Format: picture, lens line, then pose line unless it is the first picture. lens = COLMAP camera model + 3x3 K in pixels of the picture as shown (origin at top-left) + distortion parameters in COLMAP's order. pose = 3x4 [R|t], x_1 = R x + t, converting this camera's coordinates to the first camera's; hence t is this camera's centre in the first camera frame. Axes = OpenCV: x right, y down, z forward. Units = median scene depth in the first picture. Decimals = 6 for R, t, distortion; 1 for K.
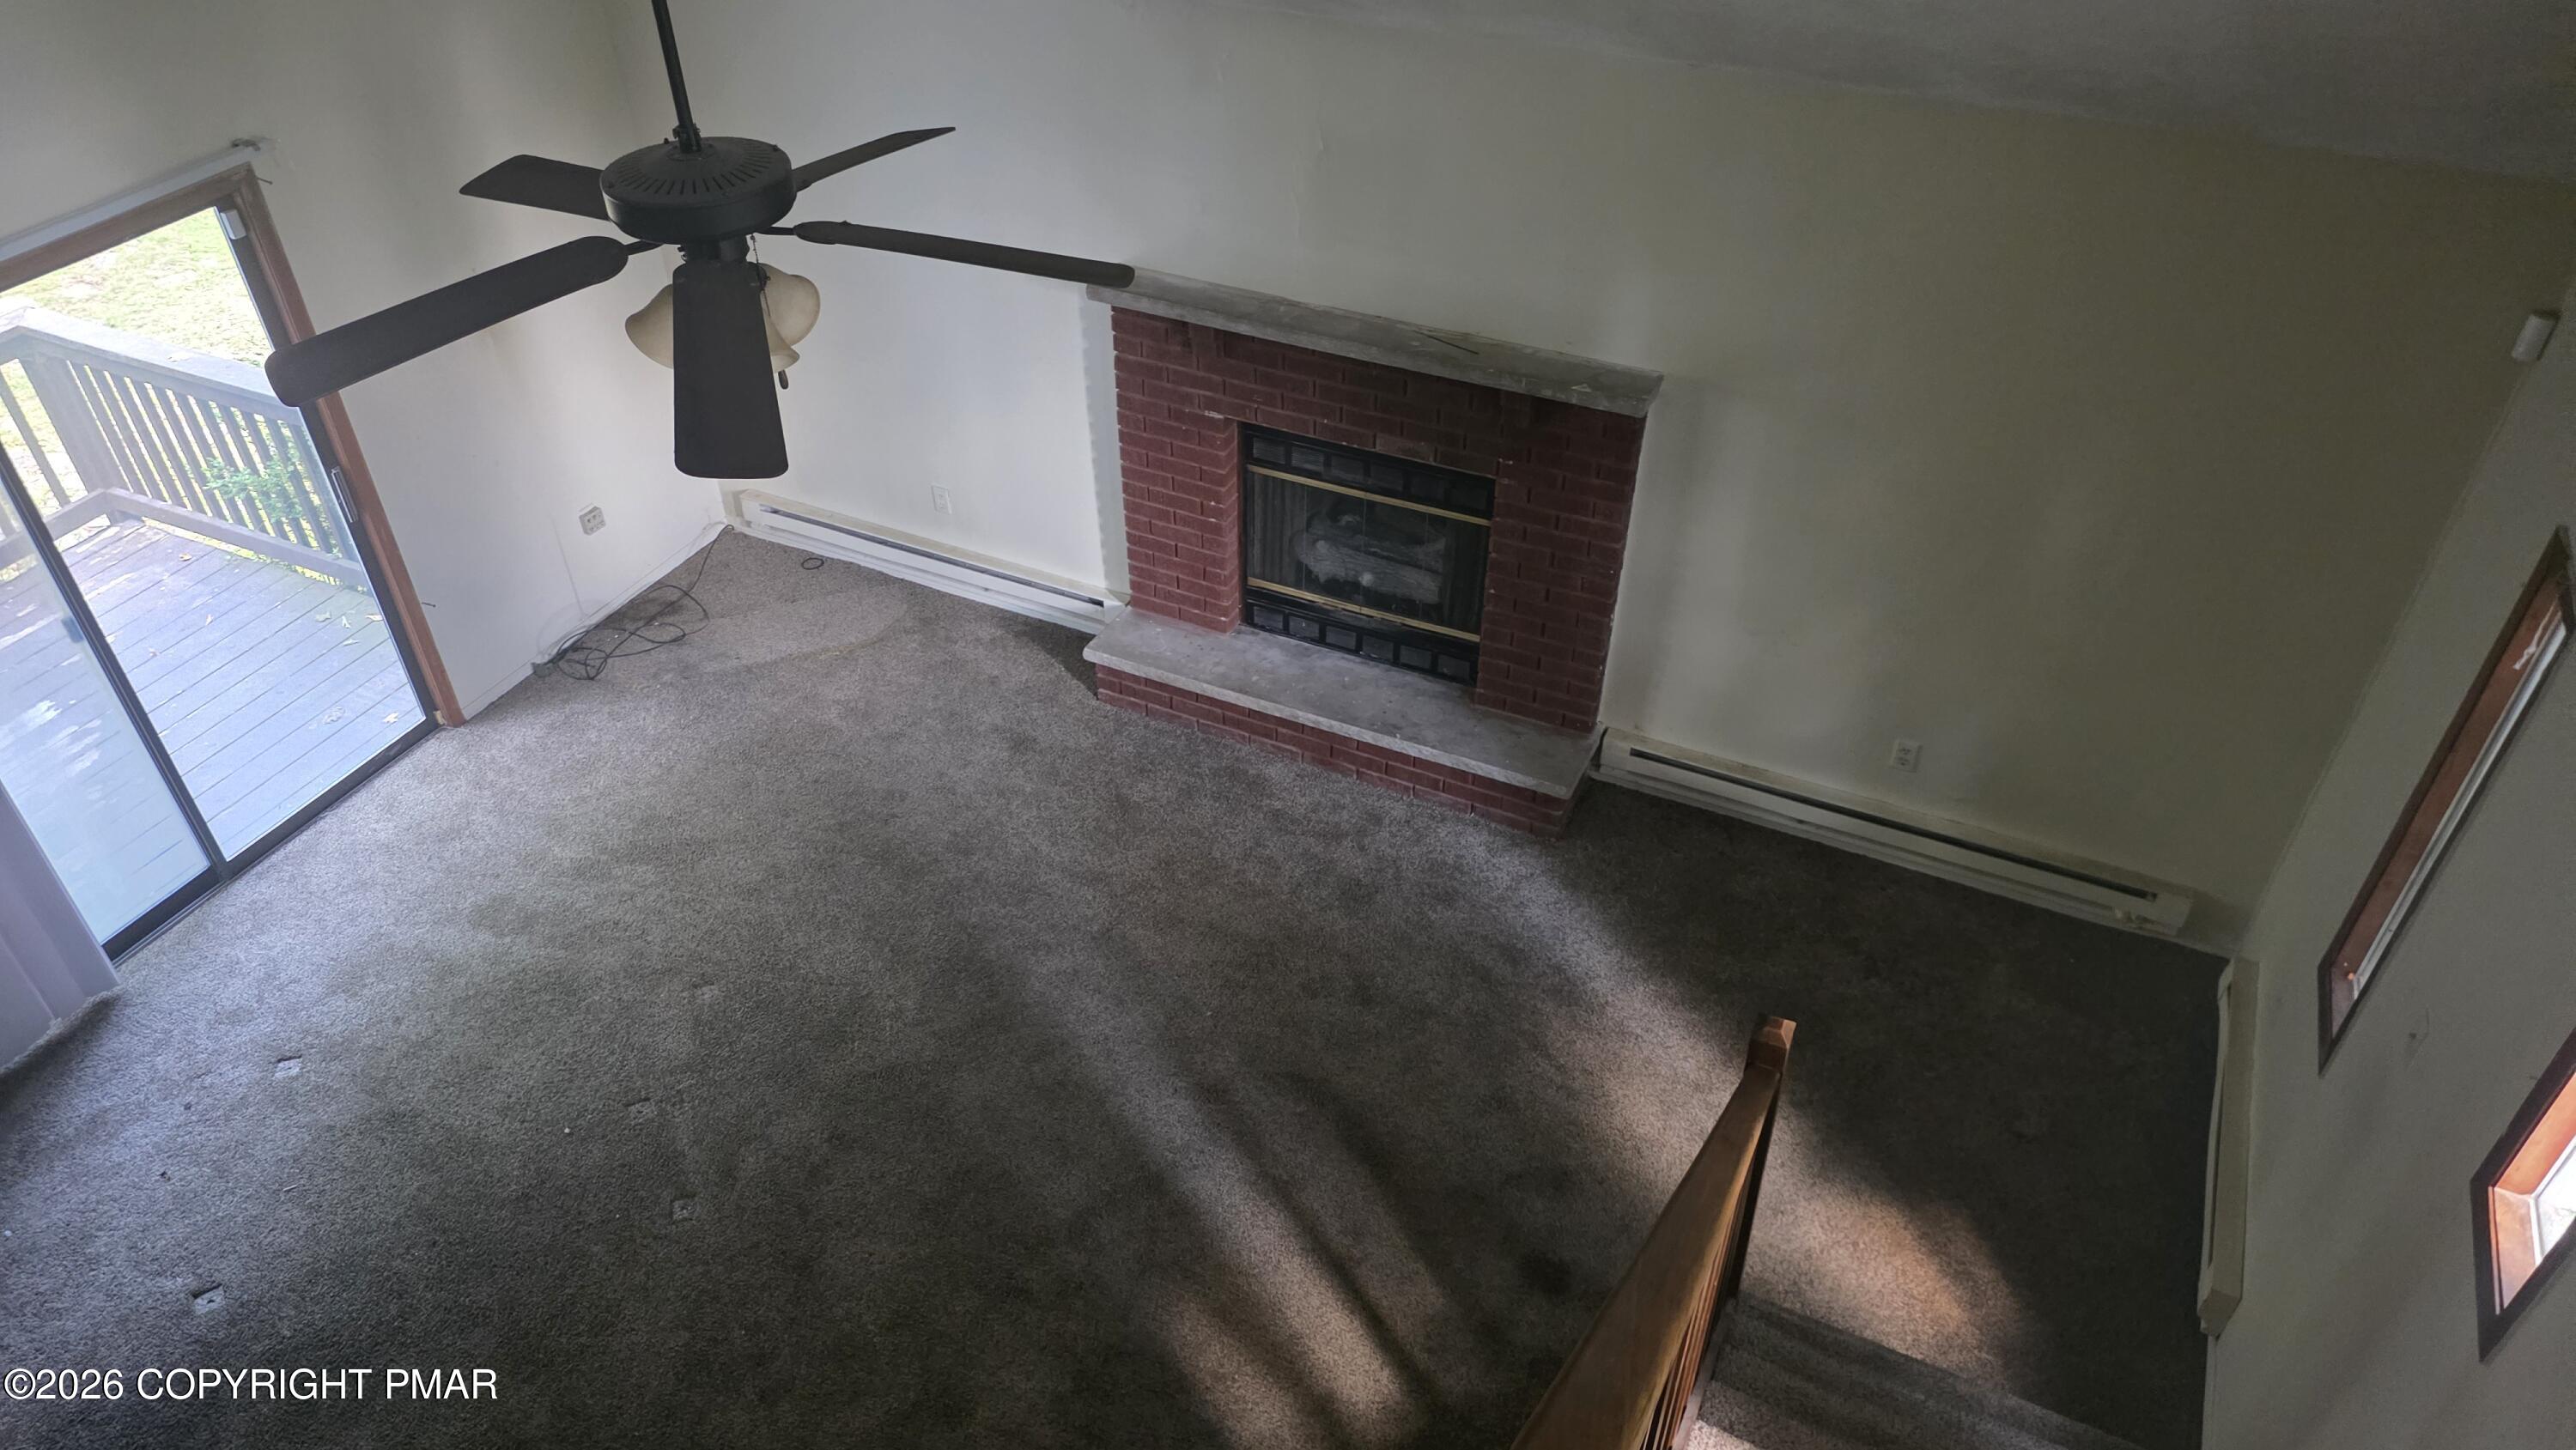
lens RADIAL K [[1705.7, 0, 1288.7], [0, 1705.7, 735.5], [0, 0, 1]] dist [0.003356, 0.000818]
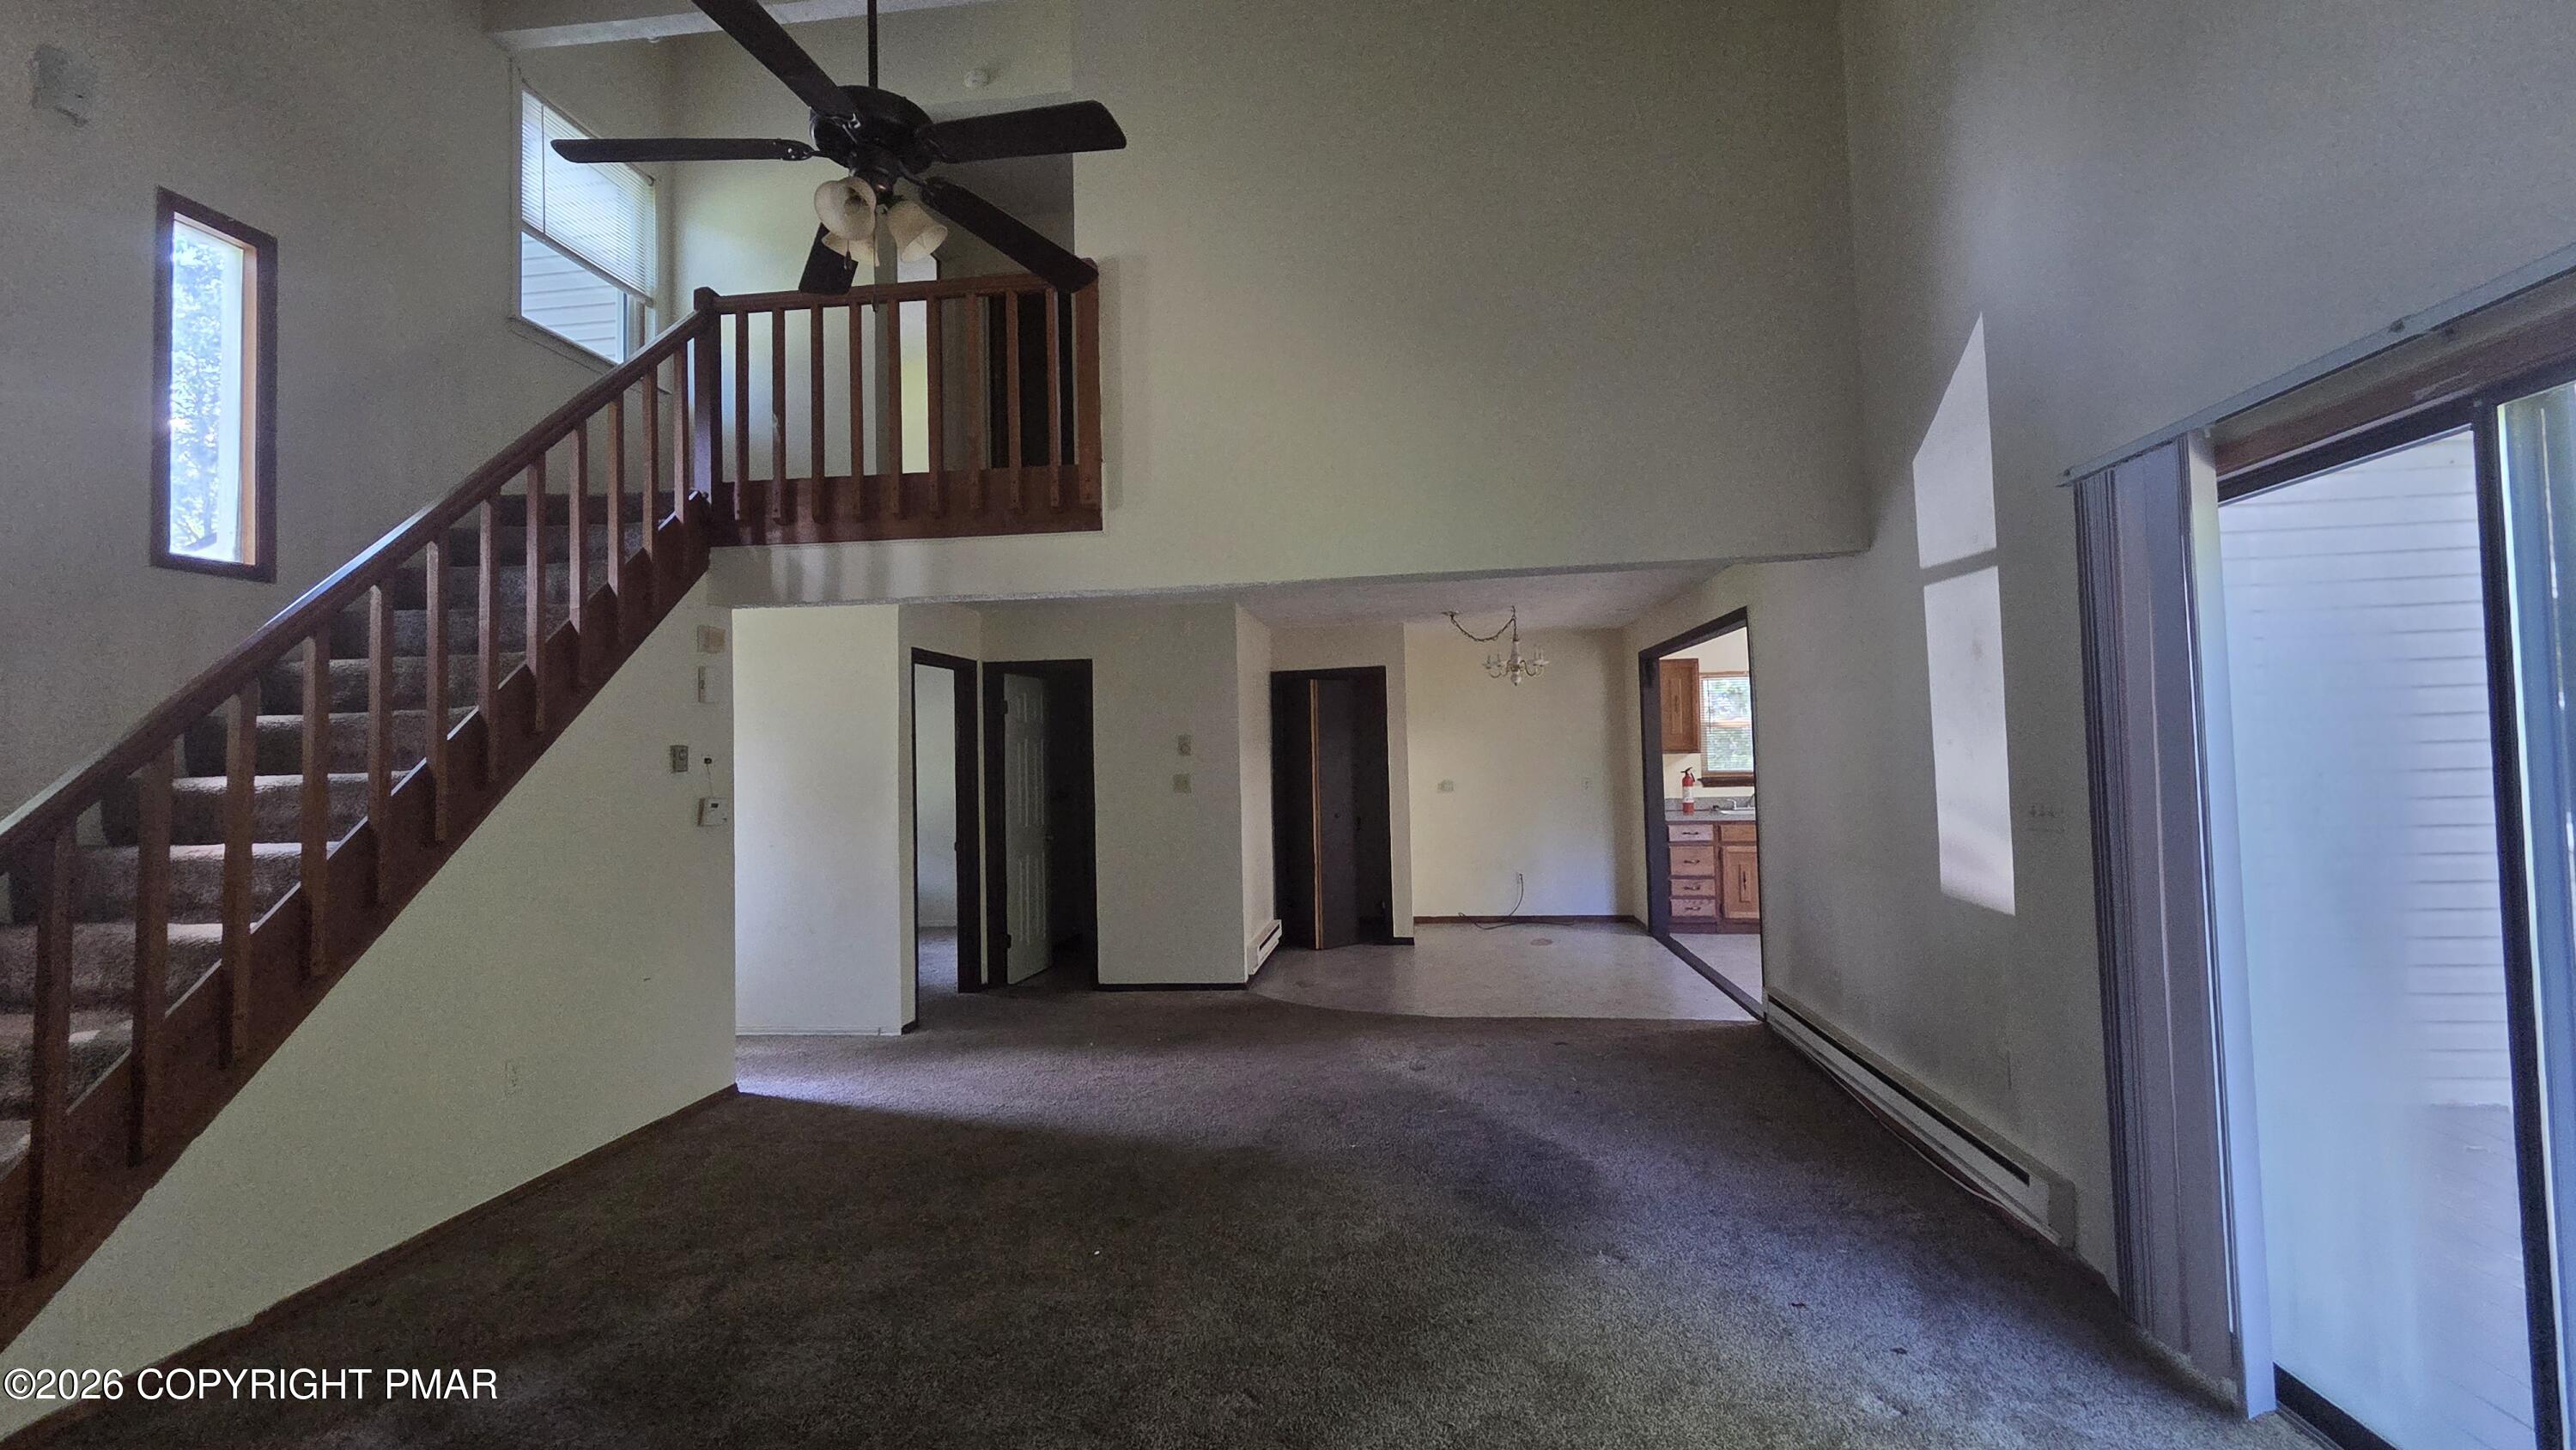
lens RADIAL K [[1056.9, 0, 1281.9], [0, 1056.9, 716.2], [0, 0, 1]] dist [0.002822, 0.000724]
pose [[-0.950743, 0.014762, -0.309630, -0.177828], [-0.172325, 0.805122, 0.567524, -0.225731], [0.257668, 0.592926, -0.762920, 0.959225]]
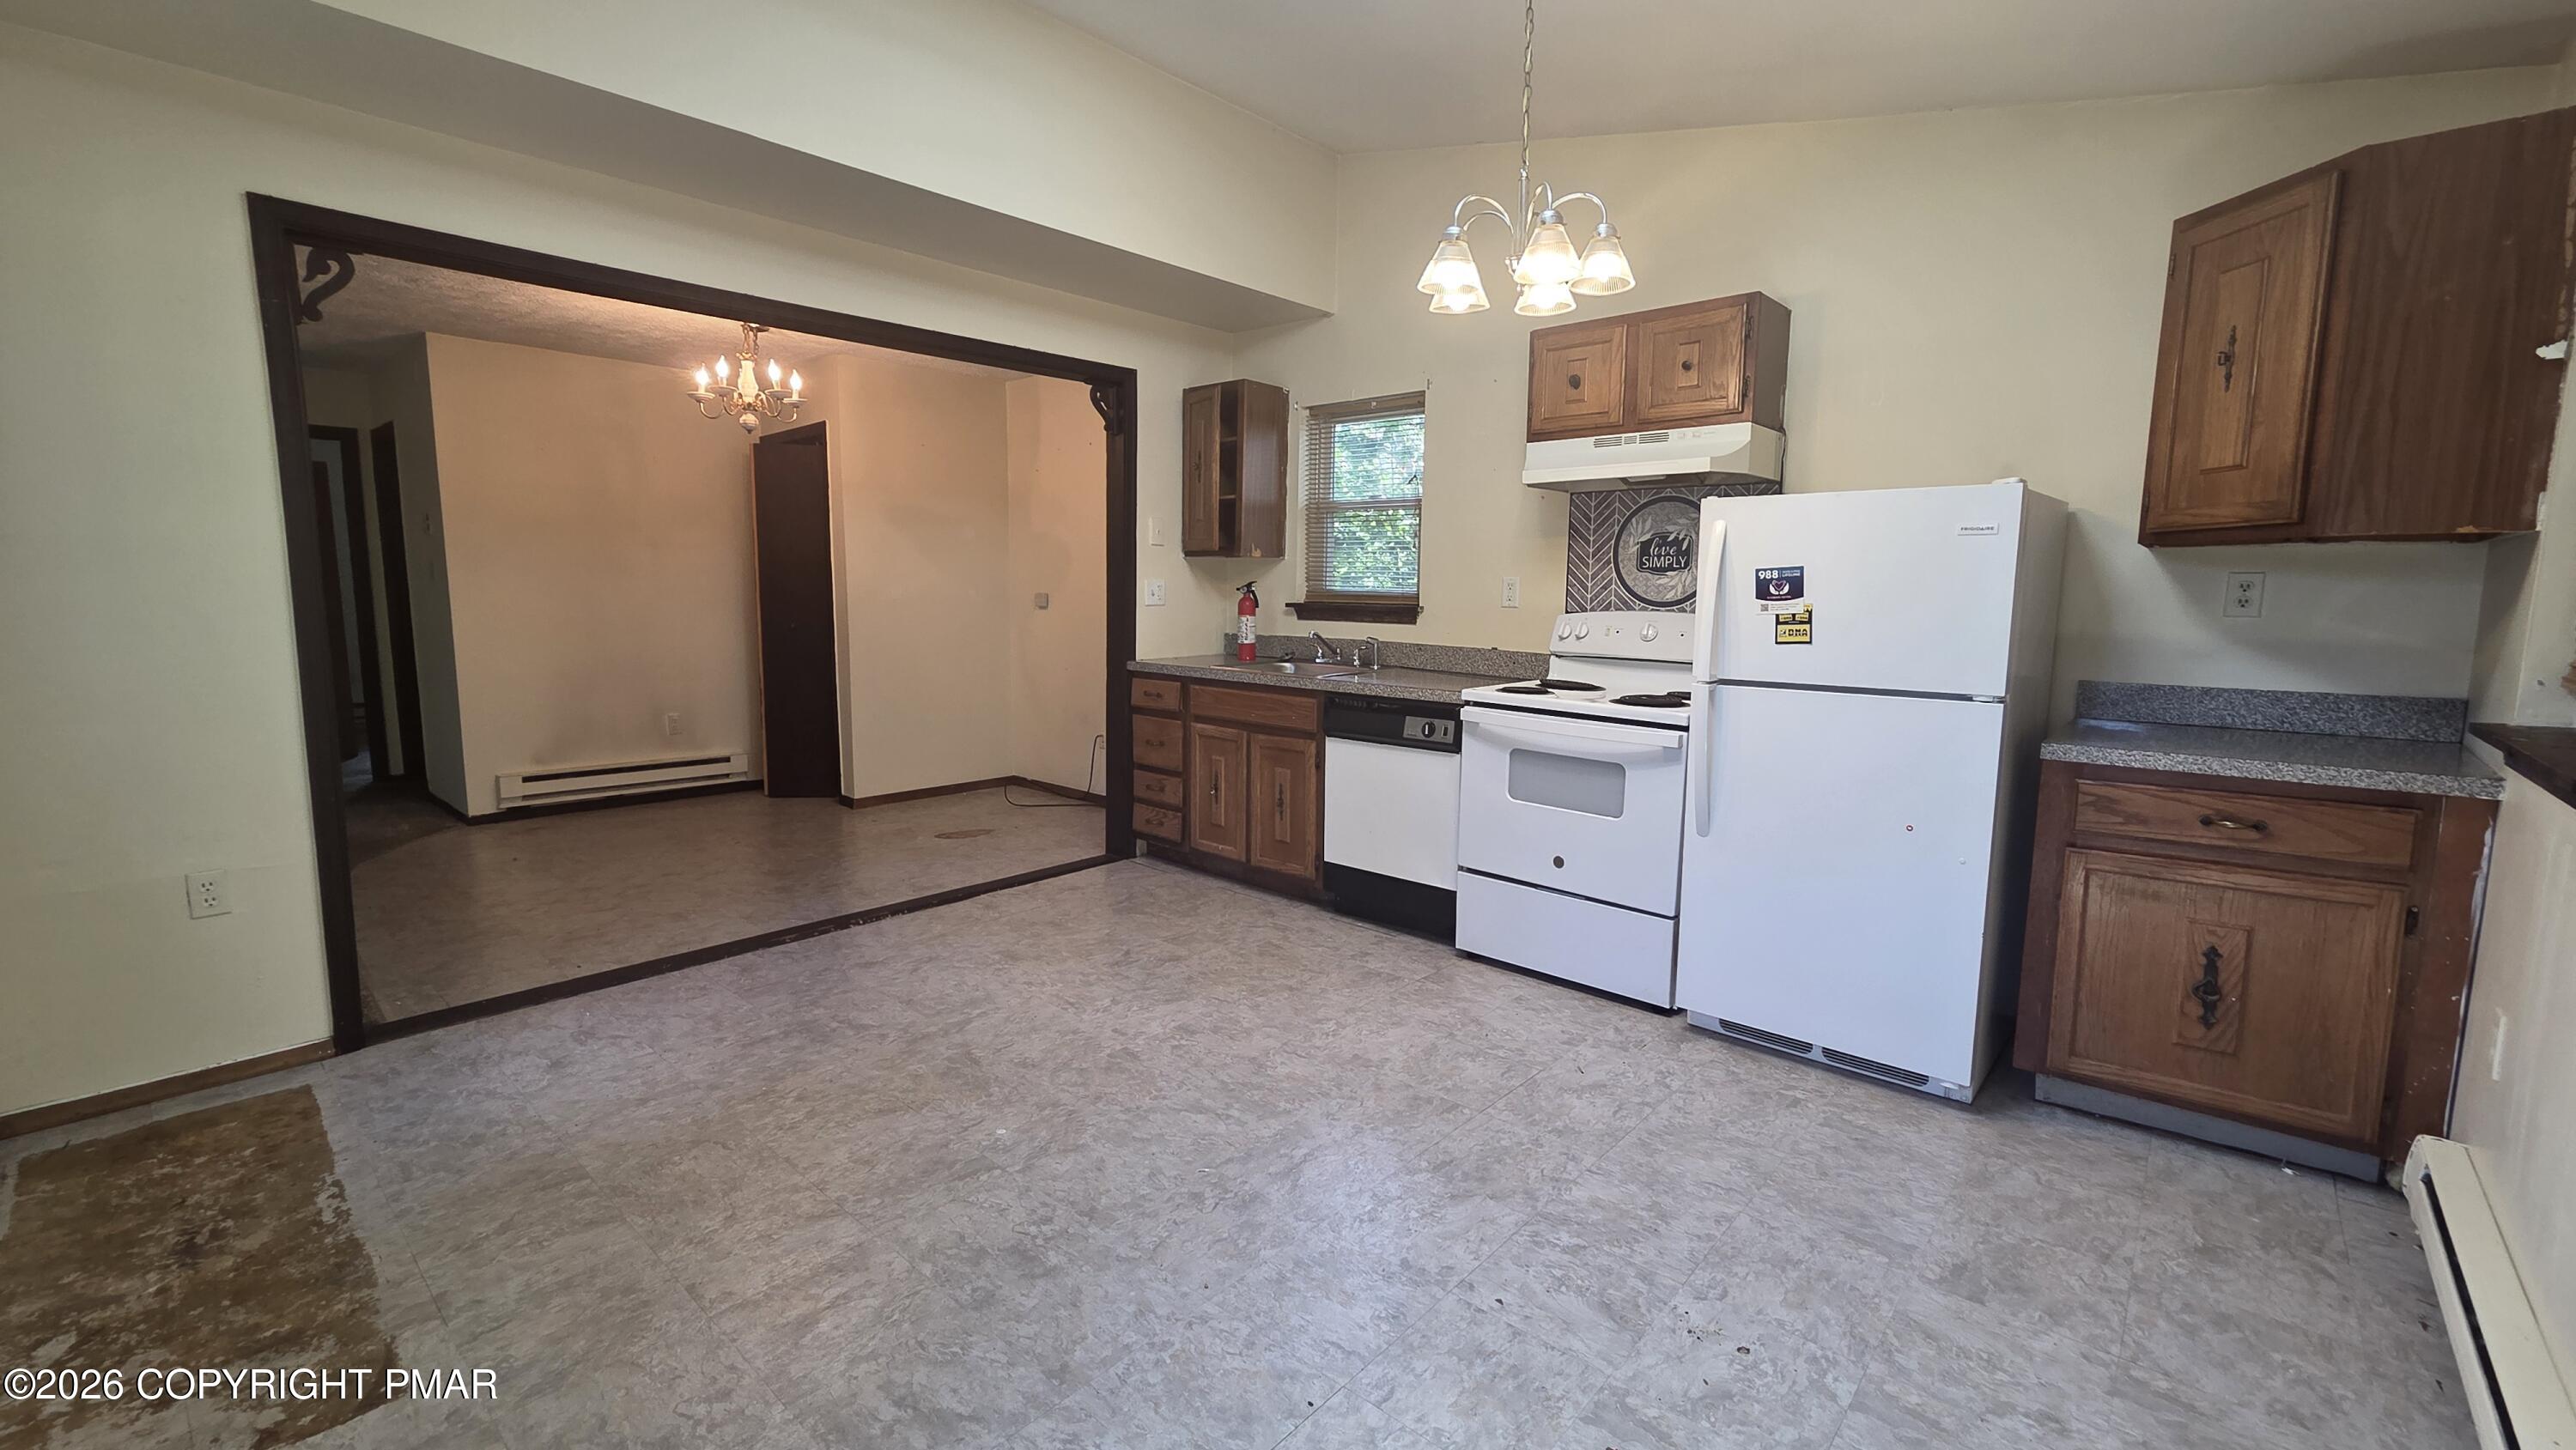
lens RADIAL K [[1058.5, 0, 1289.8], [0, 1058.5, 718.1], [0, 0, 1]] dist [0.002506, 0.000686]
pose [[-0.957903, -0.048158, 0.283025, -1.459024], [0.170050, 0.699114, 0.694494, 0.077720], [-0.231312, 0.713386, -0.661495, 0.638221]]
